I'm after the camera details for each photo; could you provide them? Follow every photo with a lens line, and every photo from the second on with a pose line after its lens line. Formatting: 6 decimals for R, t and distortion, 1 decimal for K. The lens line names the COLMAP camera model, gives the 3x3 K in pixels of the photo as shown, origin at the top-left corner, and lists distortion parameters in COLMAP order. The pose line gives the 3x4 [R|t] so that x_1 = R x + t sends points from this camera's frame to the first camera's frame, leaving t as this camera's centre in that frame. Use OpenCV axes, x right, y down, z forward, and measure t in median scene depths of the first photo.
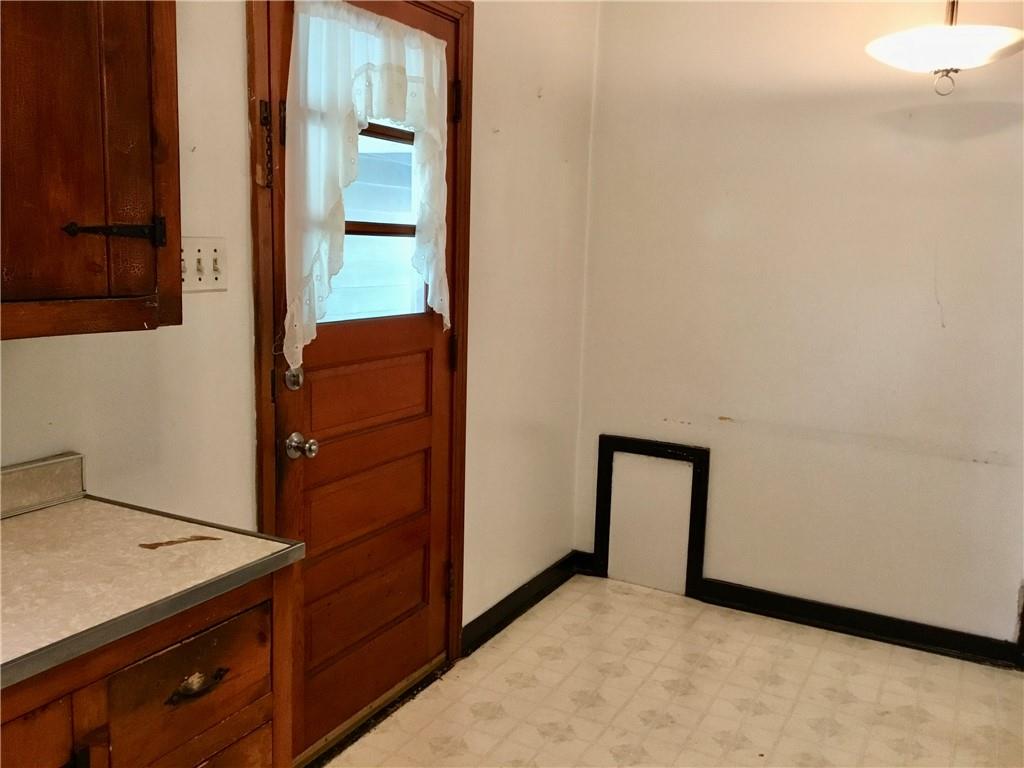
lens RADIAL K [[927.8, 0, 512.0], [0, 927.8, 384.0], [0, 0, 1]] dist [0.093259, -0.188391]
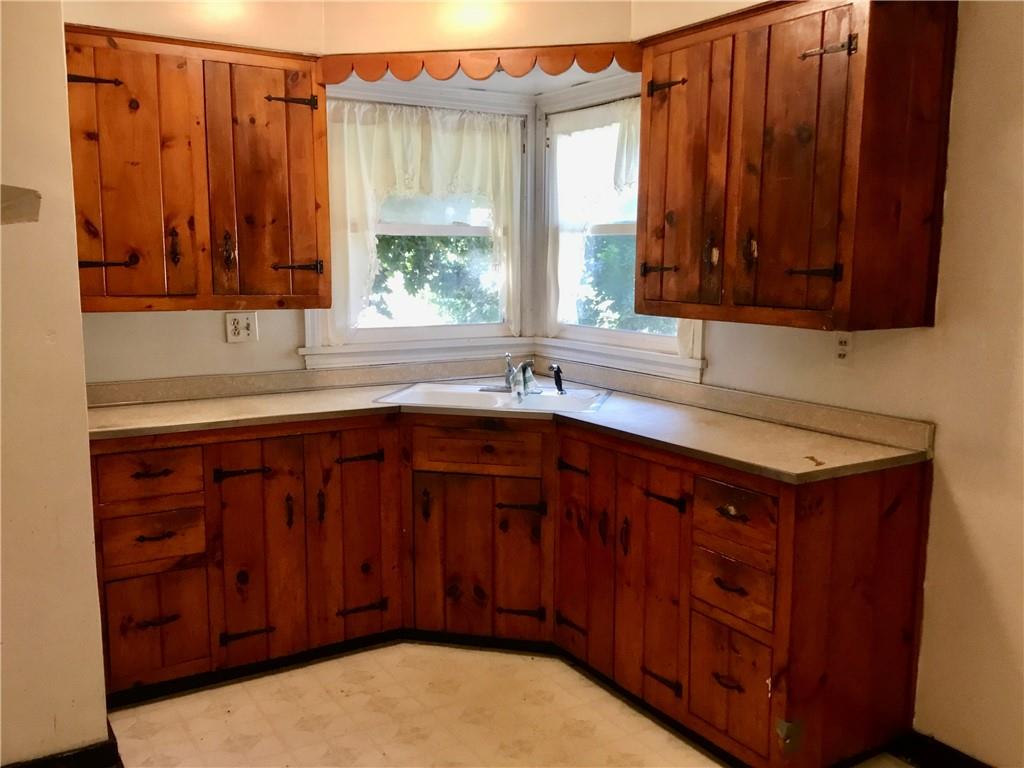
lens RADIAL K [[927.8, 0, 512.0], [0, 927.8, 384.0], [0, 0, 1]] dist [0.093259, -0.188391]
pose [[-0.525486, 0.079056, -0.847121, 1.439121], [-0.151724, 0.971006, 0.184735, -0.204033], [0.837164, 0.225604, -0.498256, 1.491077]]
